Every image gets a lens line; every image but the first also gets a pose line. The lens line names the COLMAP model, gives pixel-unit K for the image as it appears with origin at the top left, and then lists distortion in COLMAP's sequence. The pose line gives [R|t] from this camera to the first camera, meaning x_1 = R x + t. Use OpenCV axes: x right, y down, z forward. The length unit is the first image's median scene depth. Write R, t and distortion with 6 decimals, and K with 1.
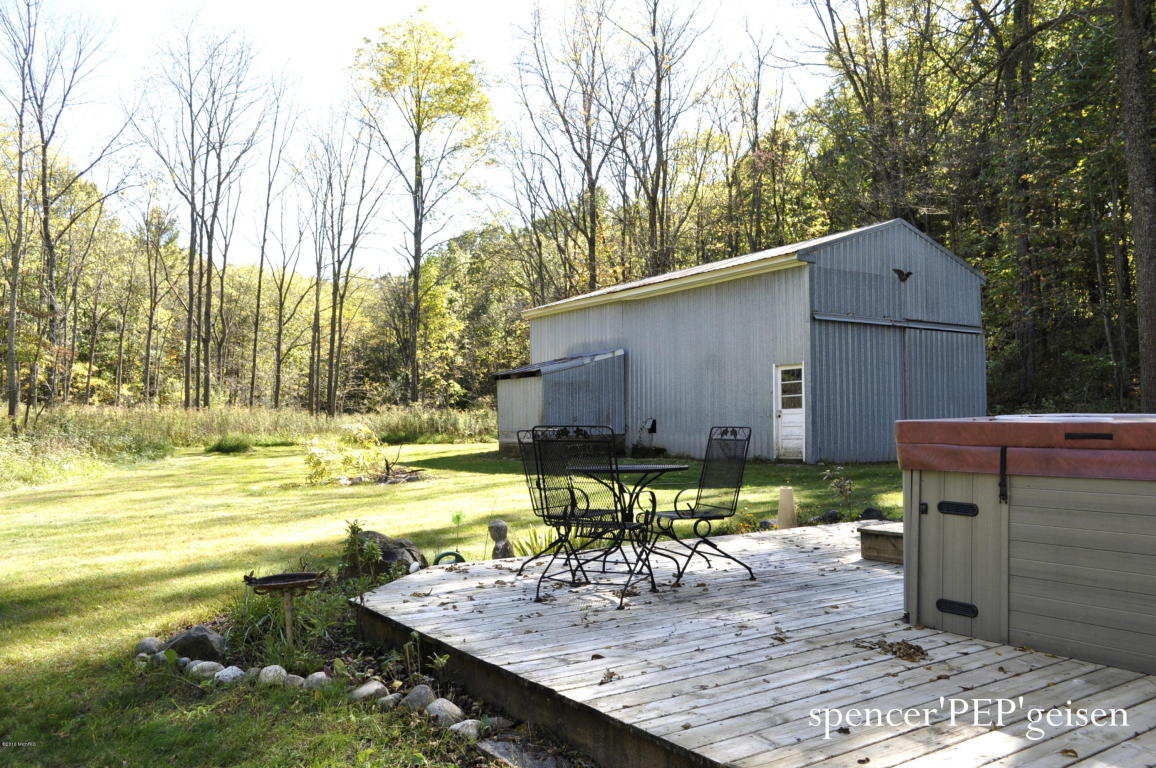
lens RADIAL K [[892.0, 0, 578.0], [0, 892.0, 384.0], [0, 0, 1]] dist [-0.006373, -0.006109]
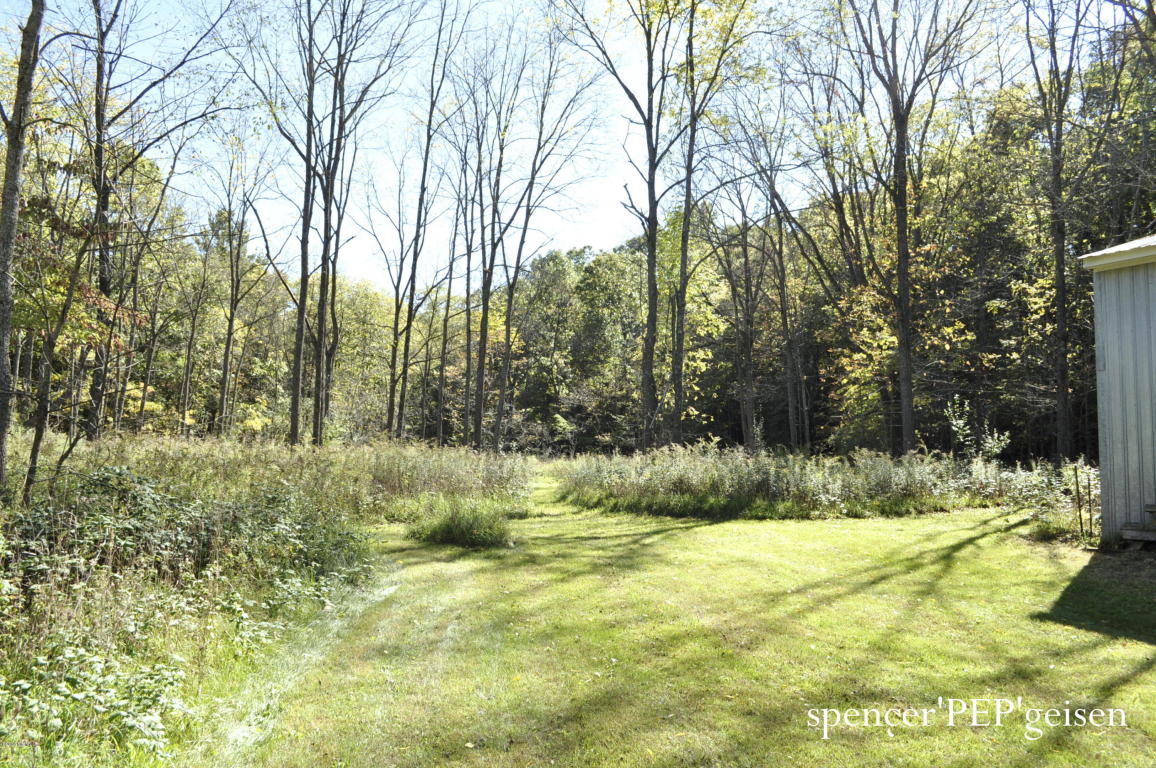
lens RADIAL K [[892.0, 0, 578.0], [0, 892.0, 384.0], [0, 0, 1]] dist [-0.006373, -0.006109]
pose [[0.999033, 0.018145, -0.040055, -0.130371], [-0.019890, 0.998851, -0.043604, 0.005220], [0.039218, 0.044359, 0.998246, 0.221415]]
